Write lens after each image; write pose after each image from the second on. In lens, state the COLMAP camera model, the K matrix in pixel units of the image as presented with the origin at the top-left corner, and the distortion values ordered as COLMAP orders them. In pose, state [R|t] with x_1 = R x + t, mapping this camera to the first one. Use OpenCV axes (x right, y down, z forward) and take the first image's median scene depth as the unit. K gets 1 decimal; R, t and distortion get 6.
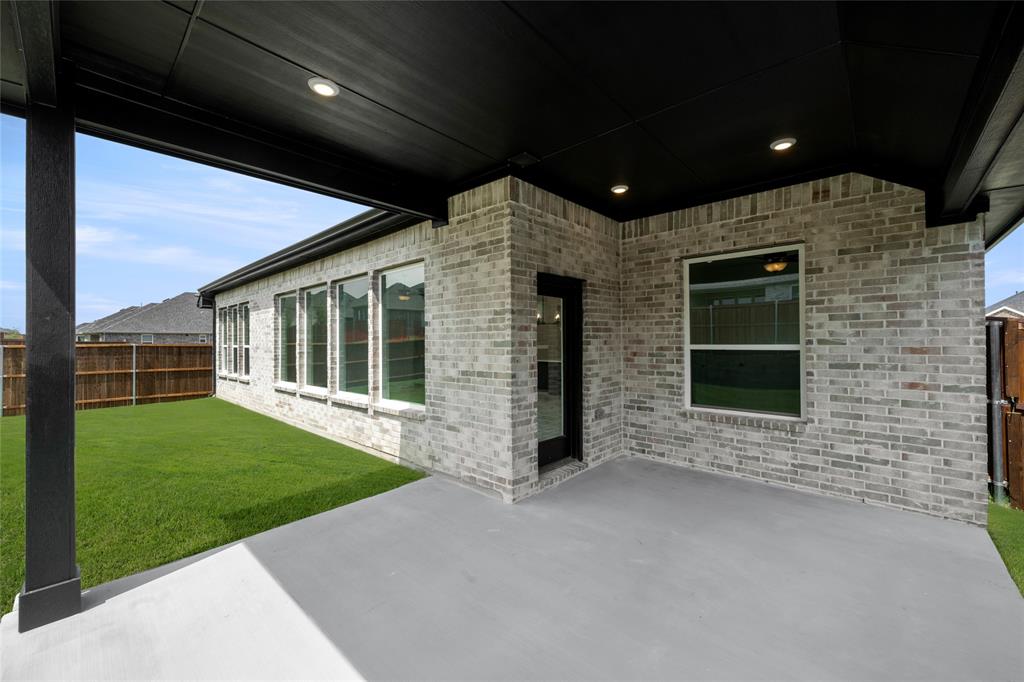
lens RADIAL K [[402.2, 0, 512.2], [0, 402.2, 338.9], [0, 0, 1]] dist [-0.001251, 0.000836]
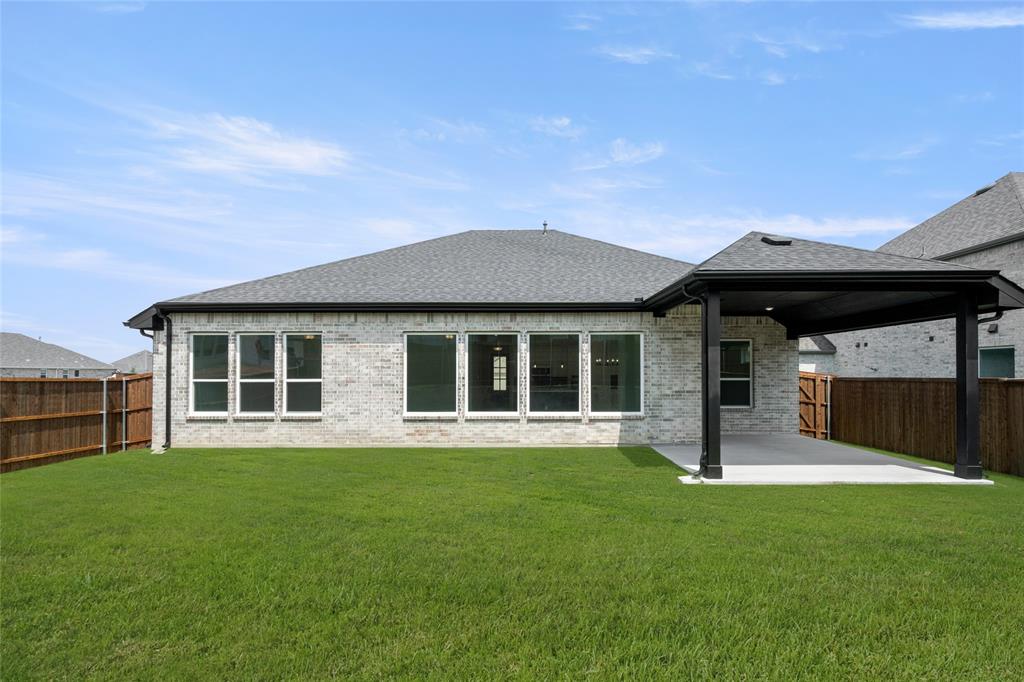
lens RADIAL K [[476.9, 0, 517.3], [0, 476.9, 370.5], [0, 0, 1]] dist [-0.002590, 0.000118]
pose [[0.749850, 0.010582, 0.661524, -2.340759], [-0.007502, 0.999944, -0.007491, 0.000215], [-0.661566, 0.000655, 0.749887, -0.290489]]
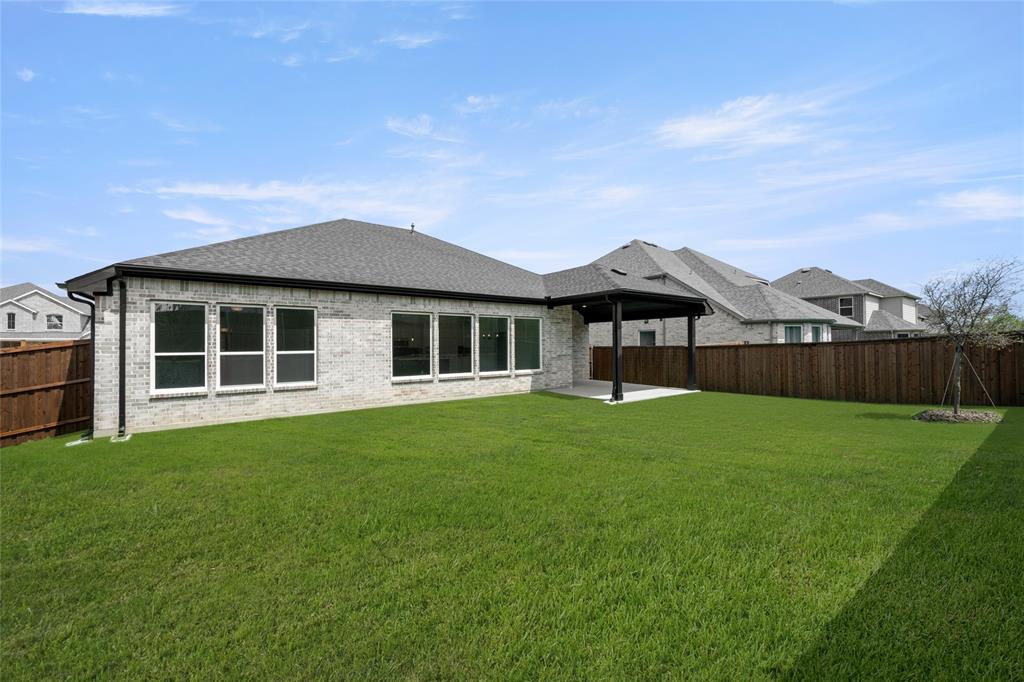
lens RADIAL K [[402.2, 0, 510.1], [0, 402.2, 342.2], [0, 0, 1]] dist [-0.001251, 0.000836]
pose [[0.203461, 0.011206, 0.979019, -3.461895], [0.000372, 0.999934, -0.011523, 0.011995], [-0.979083, 0.002708, 0.203444, 0.709799]]
